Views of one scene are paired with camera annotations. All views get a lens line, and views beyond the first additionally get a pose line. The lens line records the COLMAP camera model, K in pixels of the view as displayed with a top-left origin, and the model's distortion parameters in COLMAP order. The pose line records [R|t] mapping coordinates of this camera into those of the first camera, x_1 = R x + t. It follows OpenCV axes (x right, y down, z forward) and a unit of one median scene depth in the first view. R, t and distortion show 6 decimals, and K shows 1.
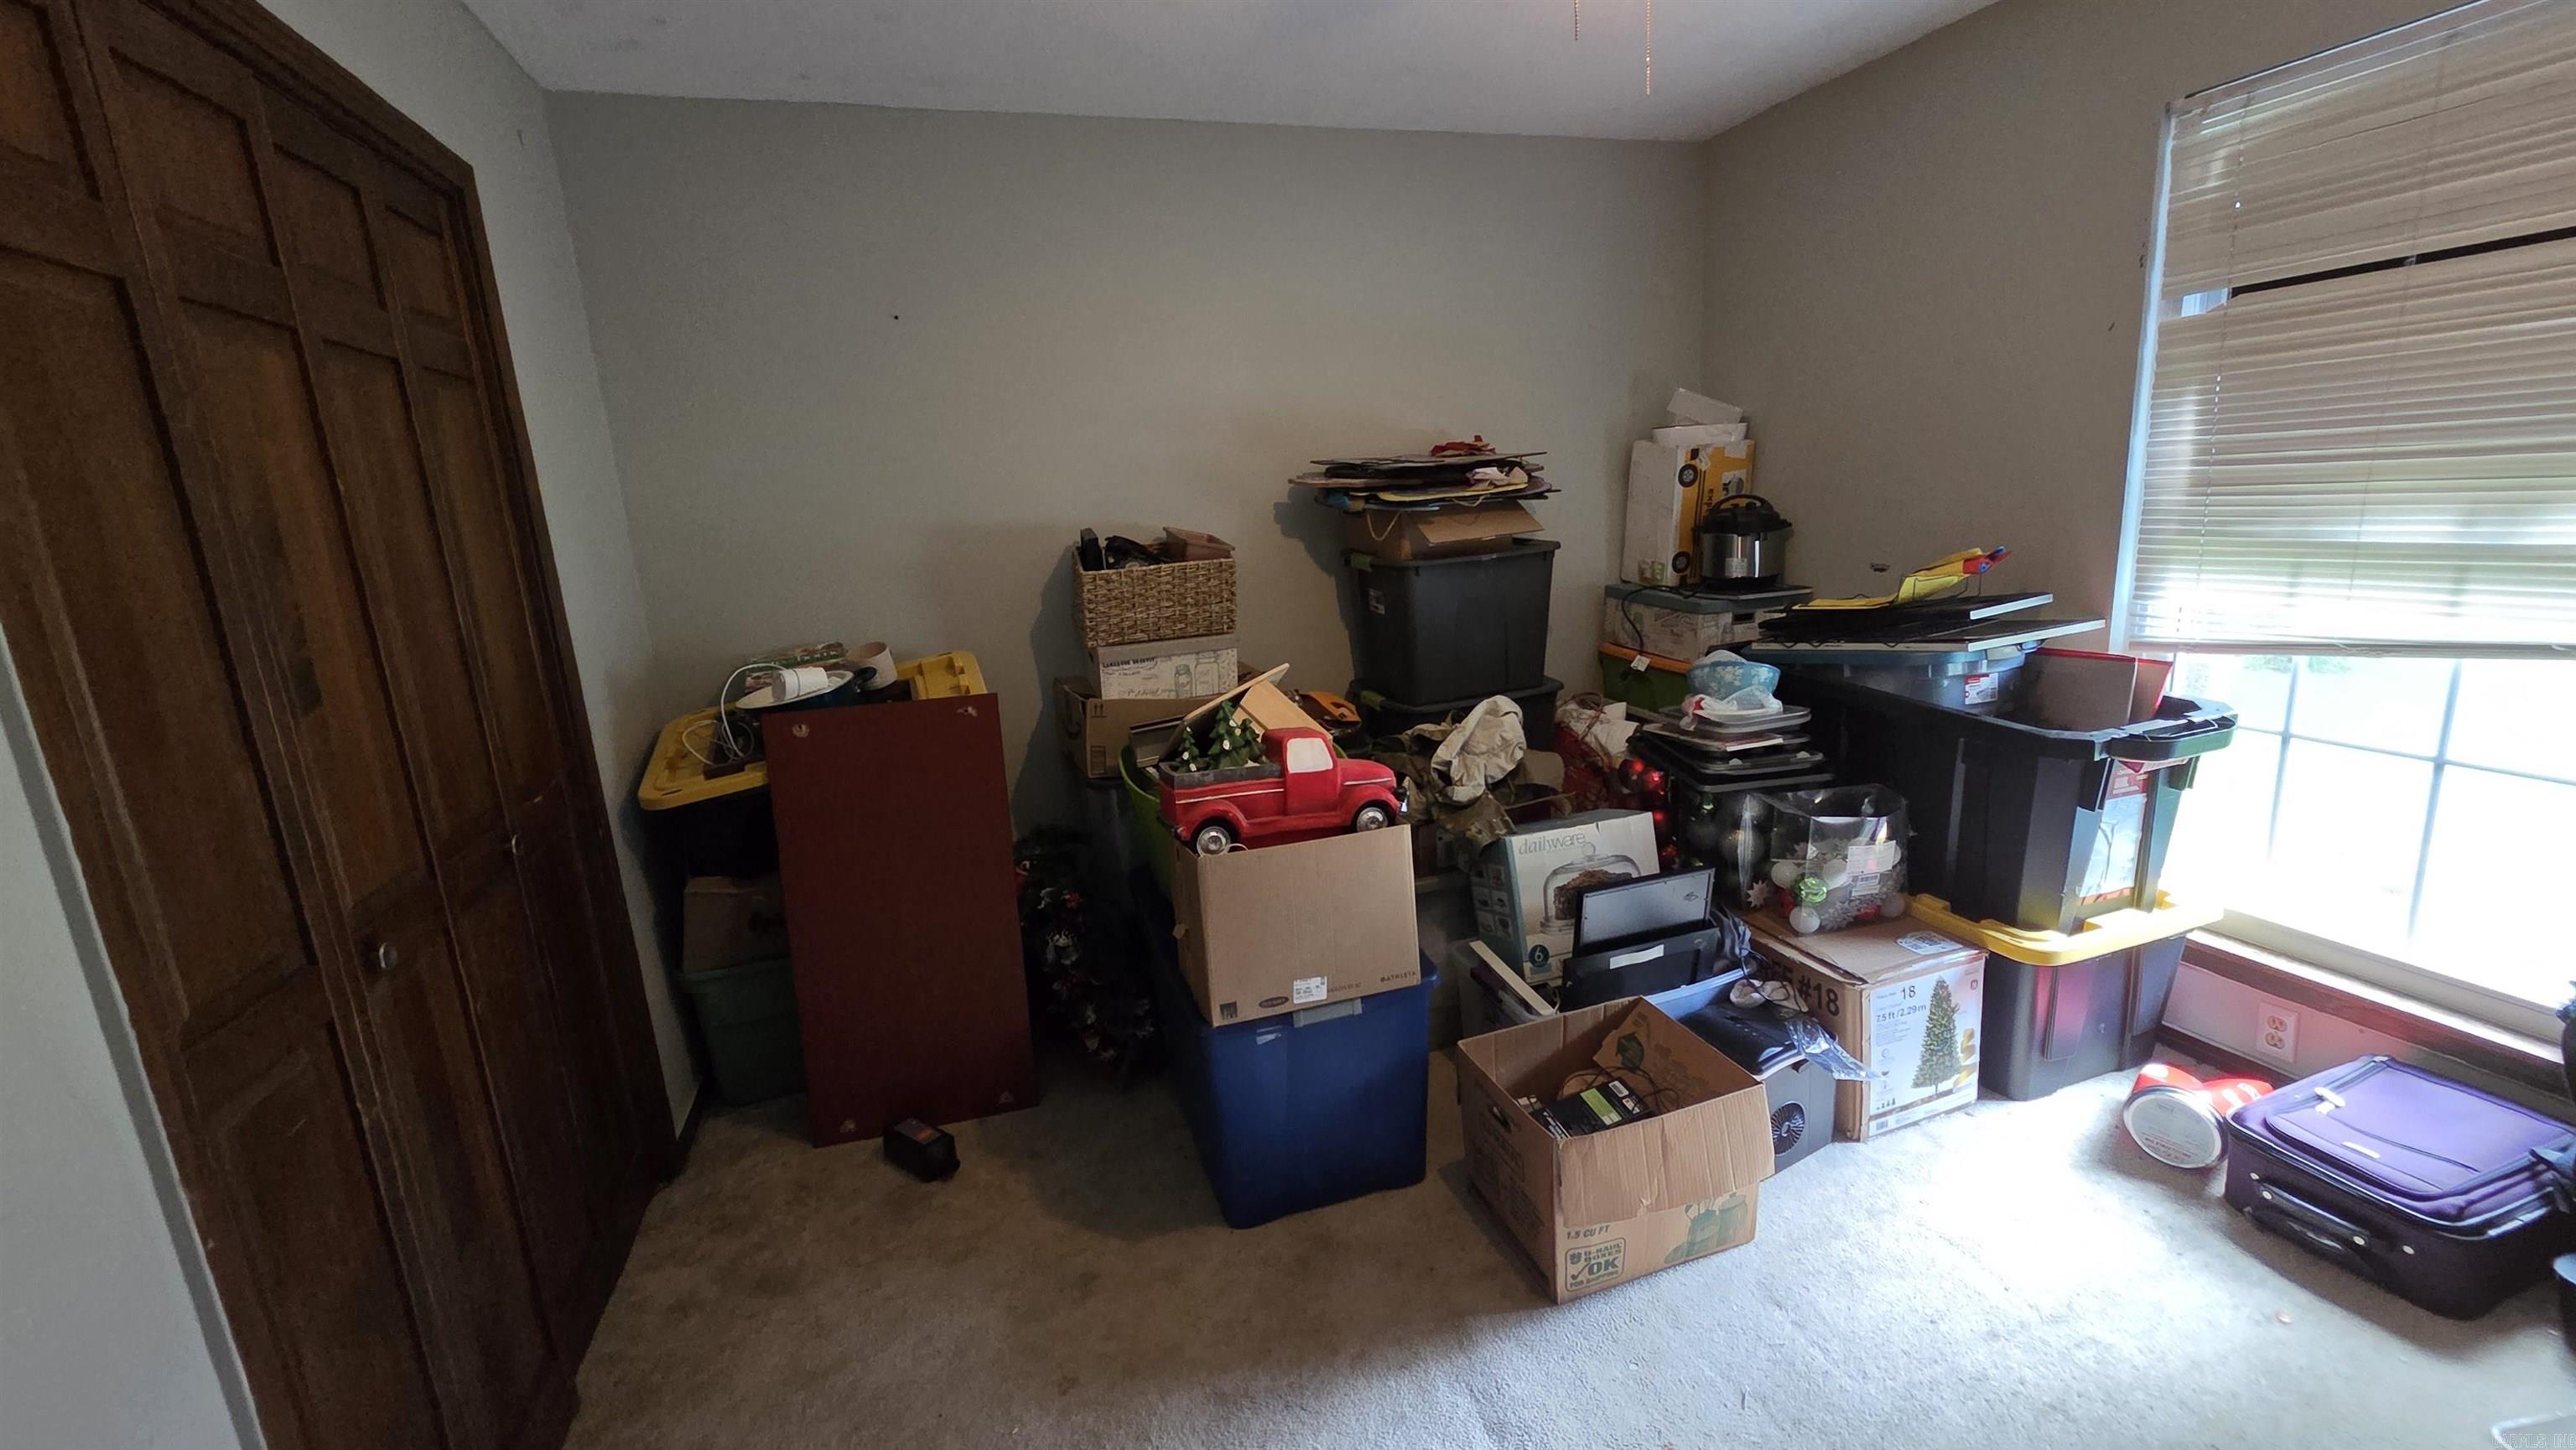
lens RADIAL K [[1054.9, 0, 1286.6], [0, 1054.9, 715.3], [0, 0, 1]] dist [0.004102, -0.000631]
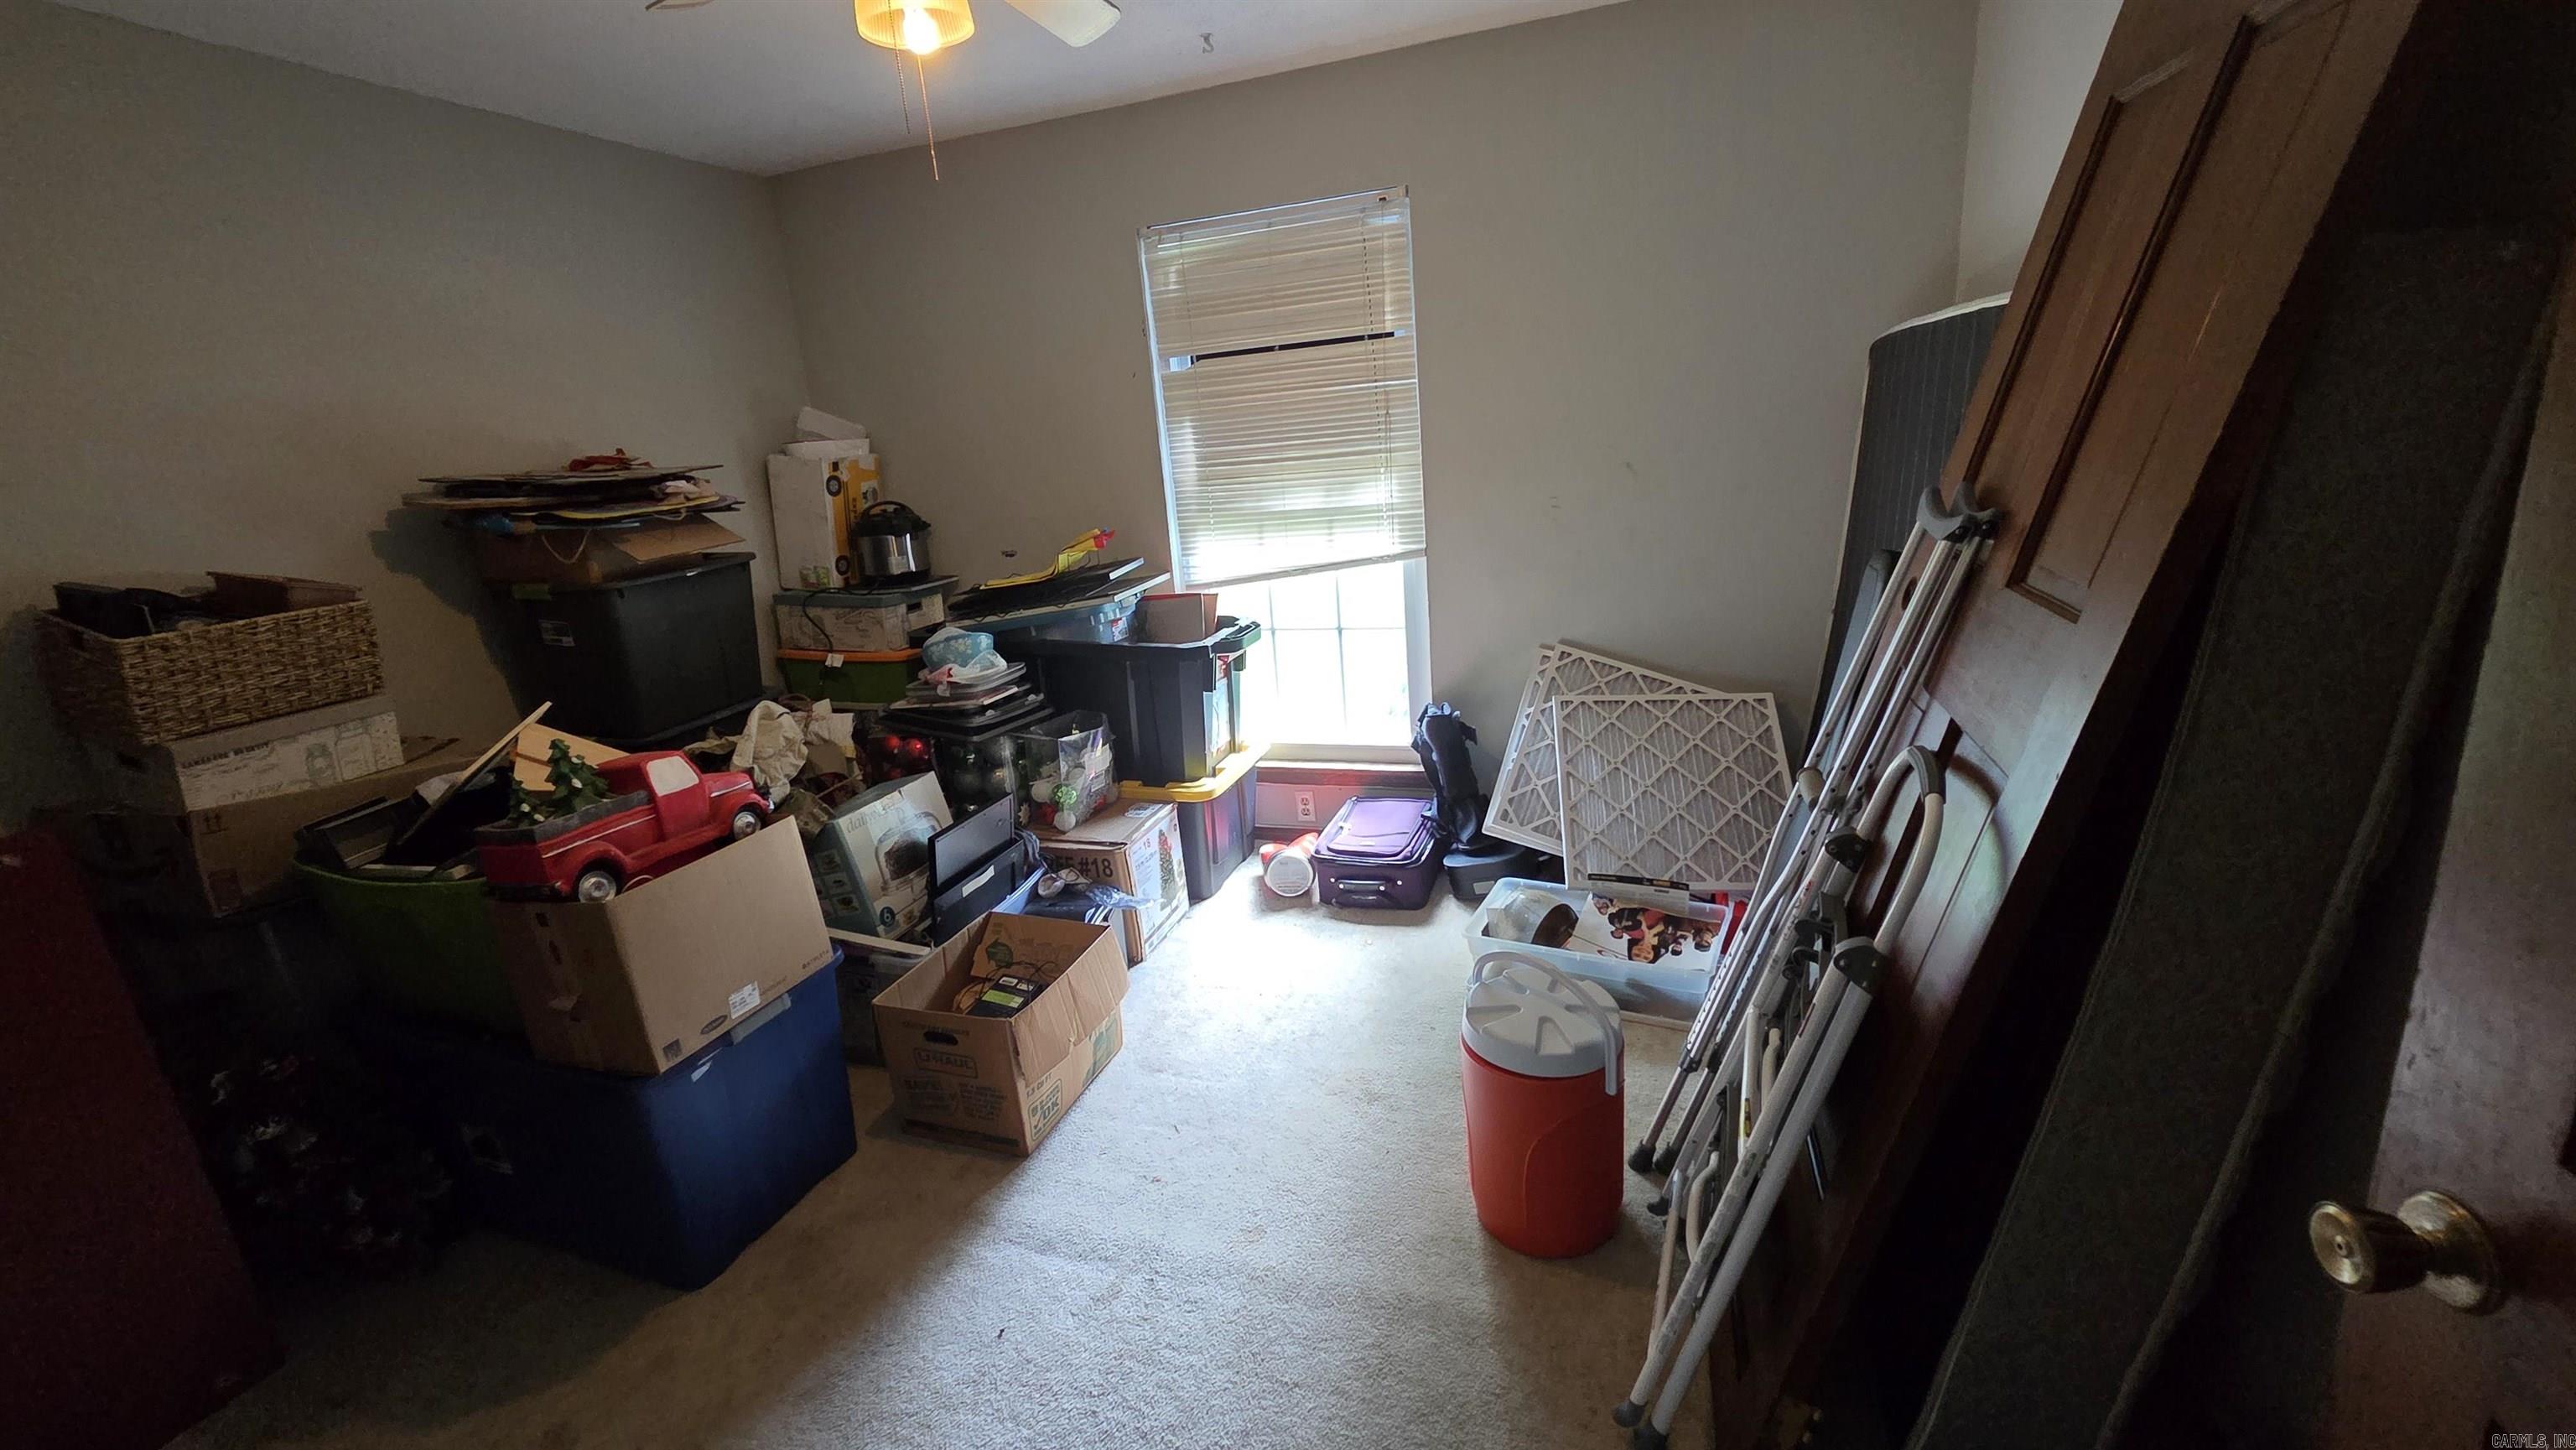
lens RADIAL K [[1054.9, 0, 1286.6], [0, 1054.9, 715.3], [0, 0, 1]] dist [0.004102, -0.000631]
pose [[0.612031, -0.193404, 0.766820, -0.317670], [0.206825, 0.975032, 0.080842, 0.019957], [-0.763309, 0.109119, 0.636751, -0.046135]]
